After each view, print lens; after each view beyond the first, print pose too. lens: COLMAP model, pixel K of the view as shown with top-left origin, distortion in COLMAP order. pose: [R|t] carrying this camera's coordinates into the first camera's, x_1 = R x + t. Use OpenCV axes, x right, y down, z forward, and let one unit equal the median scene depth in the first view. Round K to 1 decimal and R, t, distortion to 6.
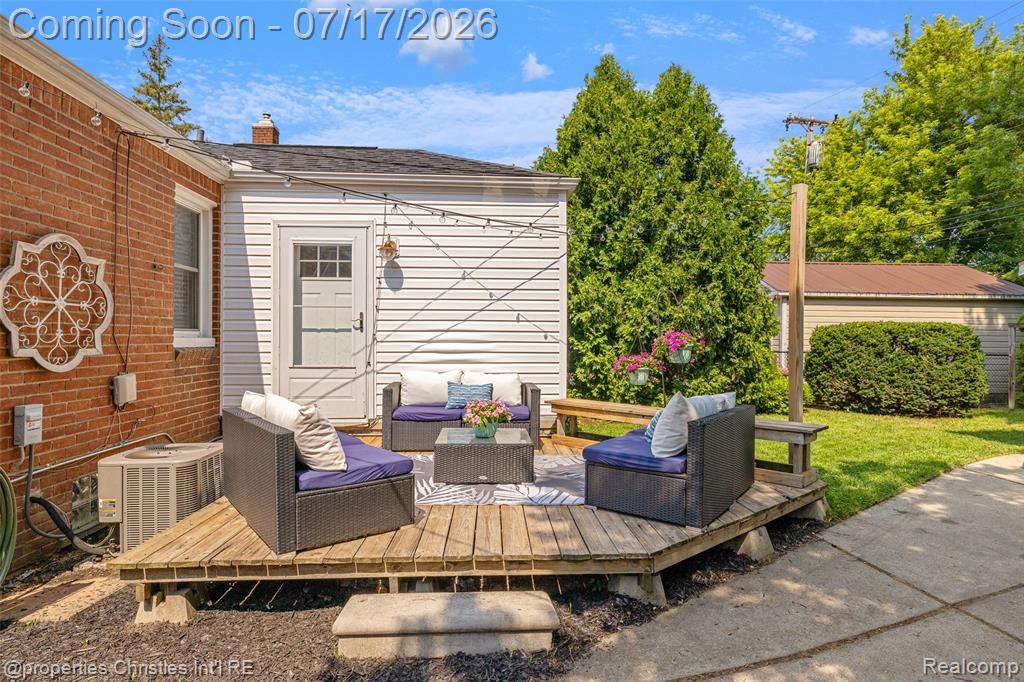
lens RADIAL K [[569.5, 0, 492.8], [0, 569.5, 339.0], [0, 0, 1]] dist [-0.003856, -0.000092]
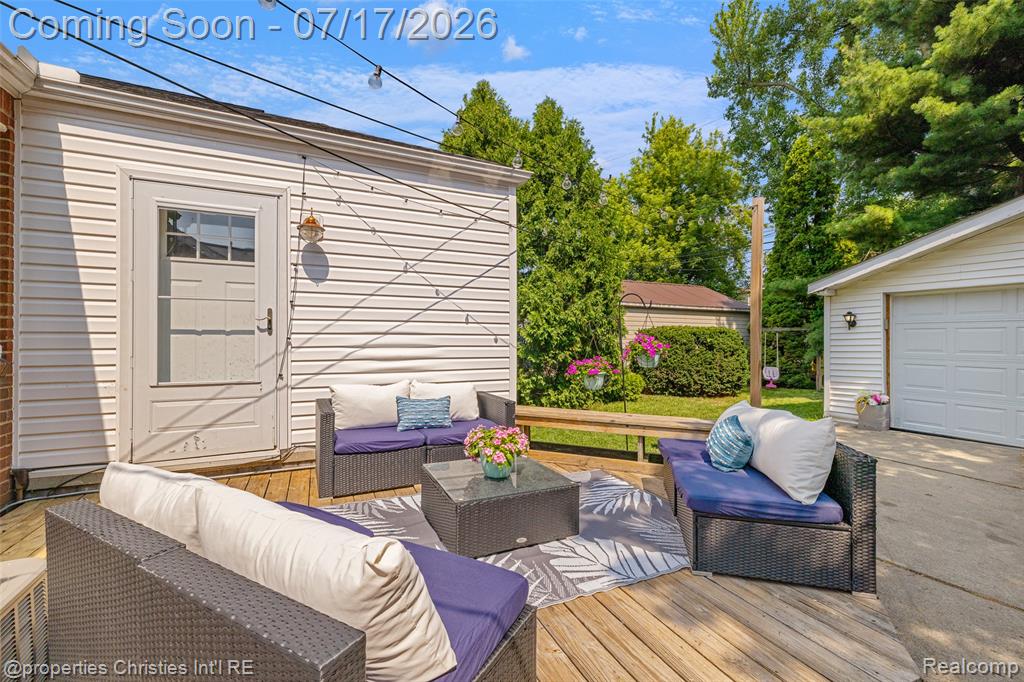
lens RADIAL K [[451.9, 0, 512.4], [0, 451.9, 335.4], [0, 0, 1]] dist [0.003658, 0.000122]
pose [[0.917746, 0.001087, 0.397167, -0.173382], [0.000074, 0.999996, -0.002908, -0.009600], [-0.397169, 0.002698, 0.917742, 0.324883]]
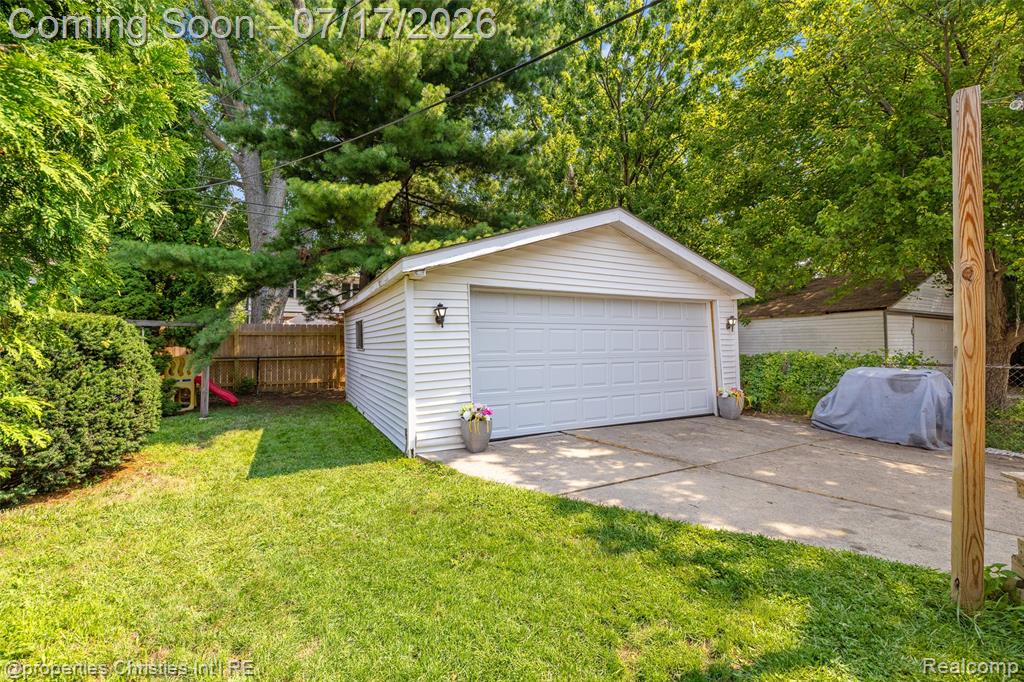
lens RADIAL K [[415.7, 0, 512.0], [0, 415.7, 341.0], [0, 0, 1]] dist [0.001245, 0.000018]
pose [[-0.441837, -0.007924, 0.897061, 0.290916], [-0.003644, 0.999969, 0.007038, -0.006811], [-0.897088, -0.000160, -0.441852, 1.283511]]
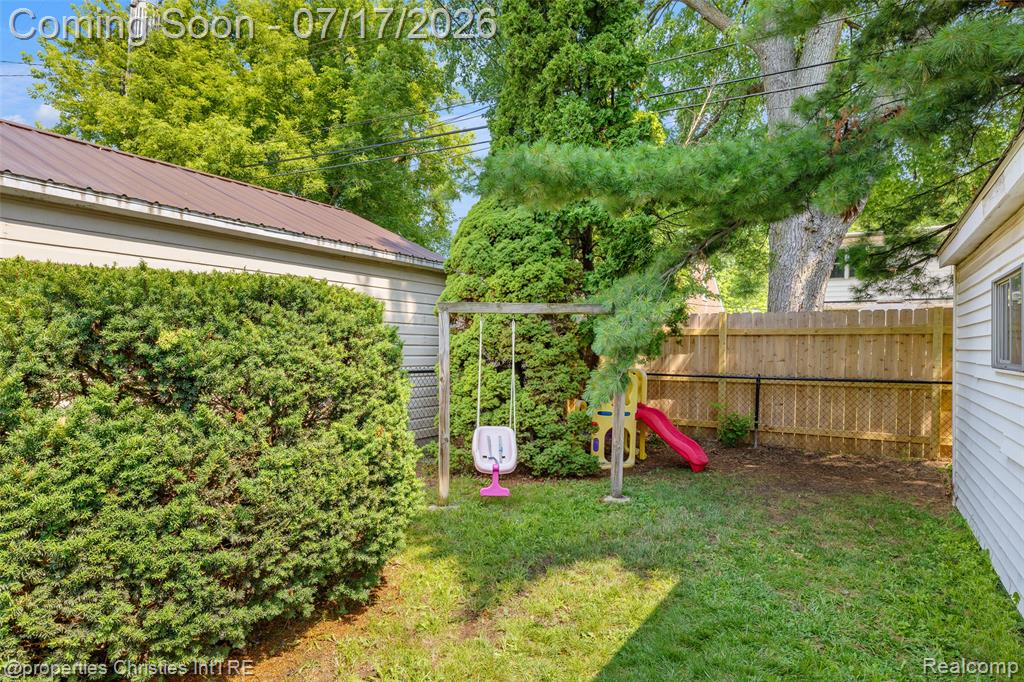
lens RADIAL K [[572.8, 0, 514.2], [0, 572.8, 357.6], [0, 0, 1]] dist [-0.004963, -0.001058]
pose [[0.558647, -0.020200, 0.829159, 0.993073], [-0.004848, 0.999607, 0.027619, 0.003967], [-0.829391, -0.019450, 0.558330, 1.217931]]
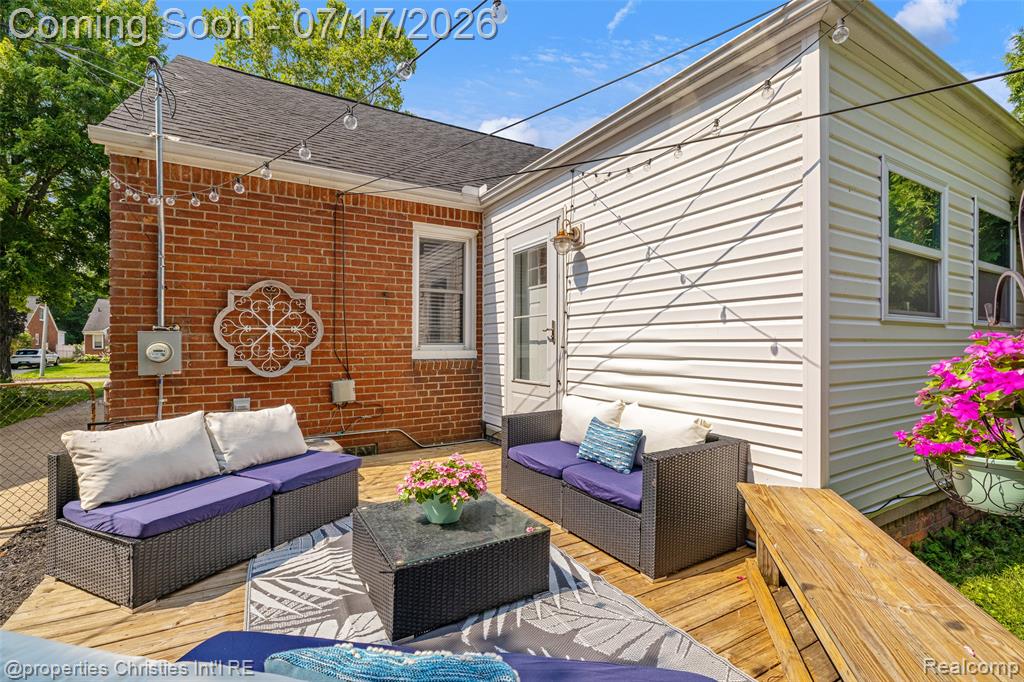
lens RADIAL K [[457.8, 0, 508.0], [0, 457.8, 345.4], [0, 0, 1]] dist [-0.003105, -0.000018]
pose [[0.466655, -0.005528, -0.884422, 0.335258], [0.007770, 0.999968, -0.002151, -0.009097], [0.884405, -0.005868, 0.466683, 0.622149]]
